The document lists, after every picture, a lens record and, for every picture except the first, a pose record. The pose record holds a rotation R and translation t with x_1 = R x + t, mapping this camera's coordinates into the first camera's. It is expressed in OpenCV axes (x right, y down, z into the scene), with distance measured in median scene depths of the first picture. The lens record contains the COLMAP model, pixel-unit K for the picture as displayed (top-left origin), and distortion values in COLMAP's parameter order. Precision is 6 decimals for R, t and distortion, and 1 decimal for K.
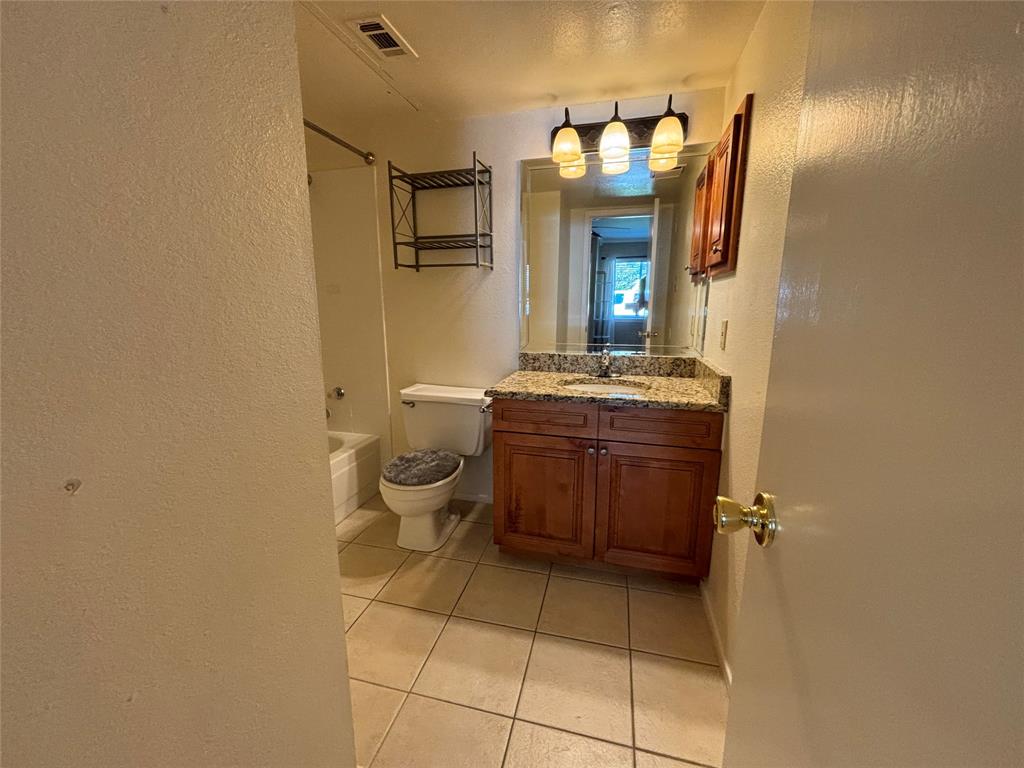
lens RADIAL K [[410.1, 0, 513.0], [0, 410.1, 382.7], [0, 0, 1]] dist [0.003761, -0.001950]
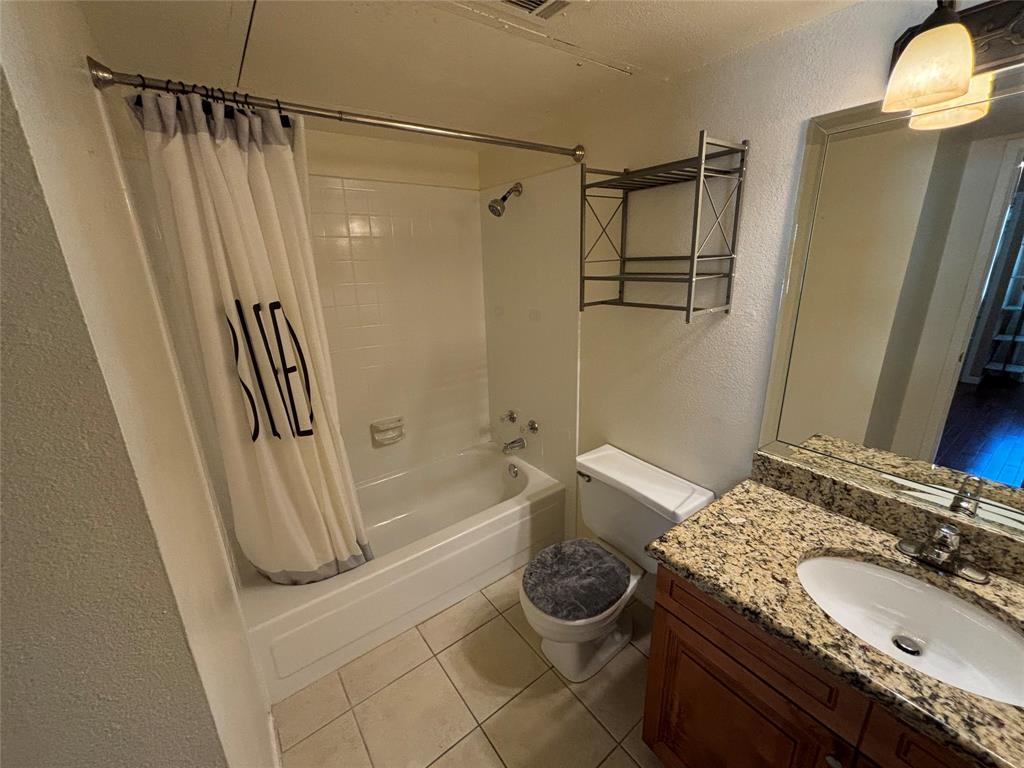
lens RADIAL K [[410.1, 0, 510.7], [0, 410.1, 384.1], [0, 0, 1]] dist [0.003761, -0.001950]
pose [[0.778368, 0.161520, -0.606676, 0.088816], [-0.093120, 0.985352, 0.142865, -0.233165], [0.620864, -0.054708, 0.782007, 0.315780]]
